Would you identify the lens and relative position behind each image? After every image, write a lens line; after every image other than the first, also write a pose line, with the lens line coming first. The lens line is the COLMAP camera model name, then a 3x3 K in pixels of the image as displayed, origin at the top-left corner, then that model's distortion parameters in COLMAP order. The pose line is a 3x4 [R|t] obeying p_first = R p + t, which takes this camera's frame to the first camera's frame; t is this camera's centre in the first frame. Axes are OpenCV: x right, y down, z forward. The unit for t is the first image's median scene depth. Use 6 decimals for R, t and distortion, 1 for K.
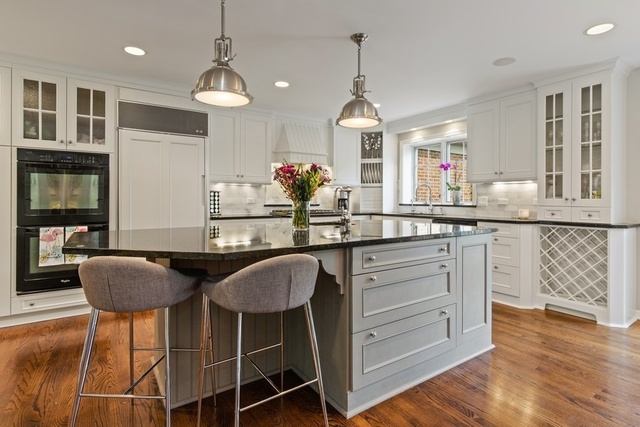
lens RADIAL K [[320.6, 0, 324.0], [0, 320.6, 200.7], [0, 0, 1]] dist [-0.000261, 0.001139]
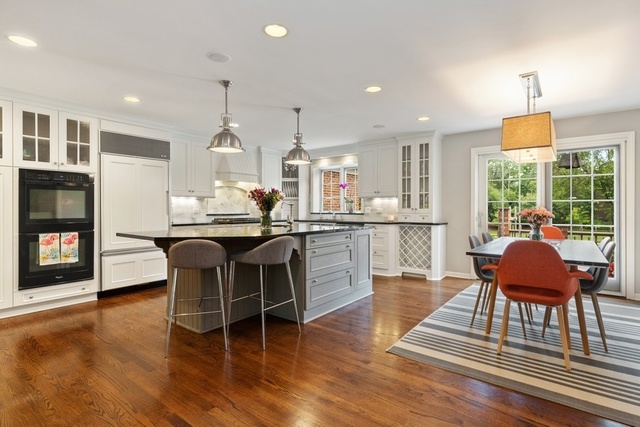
lens RADIAL K [[320.6, 0, 322.9], [0, 320.6, 213.0], [0, 0, 1]] dist [-0.000261, 0.001139]
pose [[0.949338, -0.007569, 0.314167, -0.233488], [0.004768, 0.999942, 0.009685, -0.002106], [-0.314222, -0.007697, 0.949318, -0.476613]]
